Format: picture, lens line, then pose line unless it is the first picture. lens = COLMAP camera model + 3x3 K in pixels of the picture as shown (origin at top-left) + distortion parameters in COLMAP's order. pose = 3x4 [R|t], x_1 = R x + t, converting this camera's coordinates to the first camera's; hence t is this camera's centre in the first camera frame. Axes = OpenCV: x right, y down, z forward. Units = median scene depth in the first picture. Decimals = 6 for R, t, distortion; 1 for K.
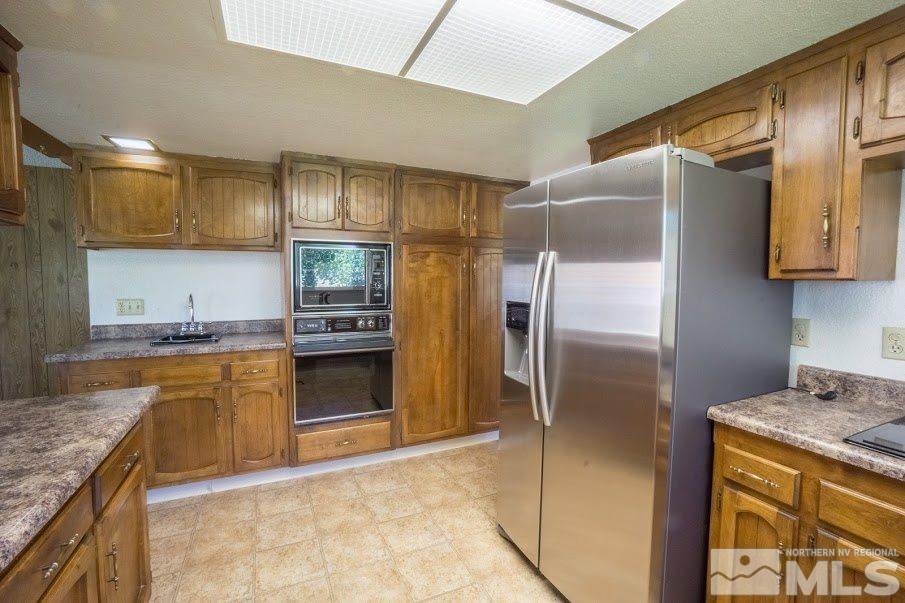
lens RADIAL K [[425.2, 0, 479.1], [0, 425.2, 301.2], [0, 0, 1]] dist [-0.030261, 0.021105]
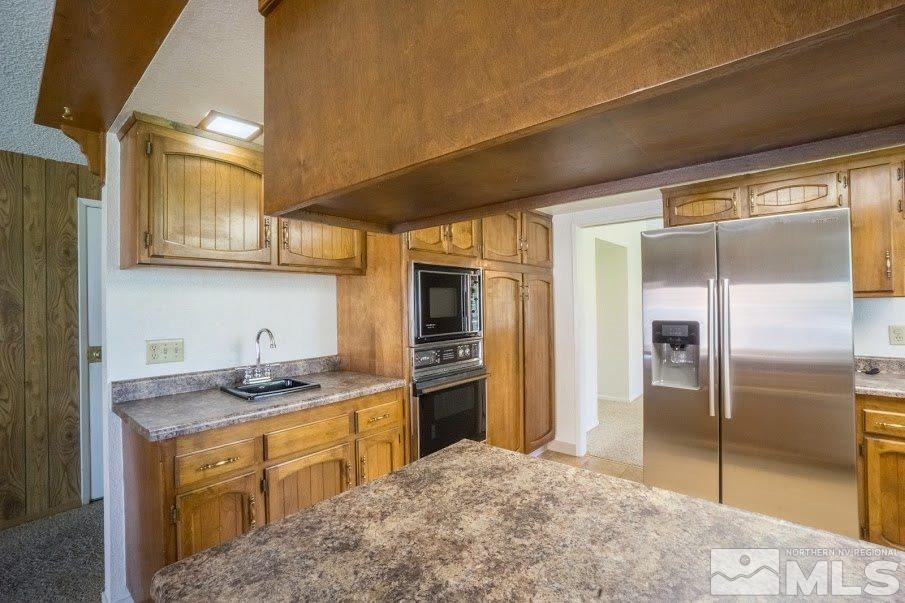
lens RADIAL K [[425.2, 0, 479.1], [0, 425.2, 301.2], [0, 0, 1]] dist [-0.030261, 0.021105]
pose [[0.893410, -0.013683, 0.449034, -0.750111], [0.043014, 0.997549, -0.055186, -0.007722], [-0.447179, 0.068619, 0.891809, 0.155619]]
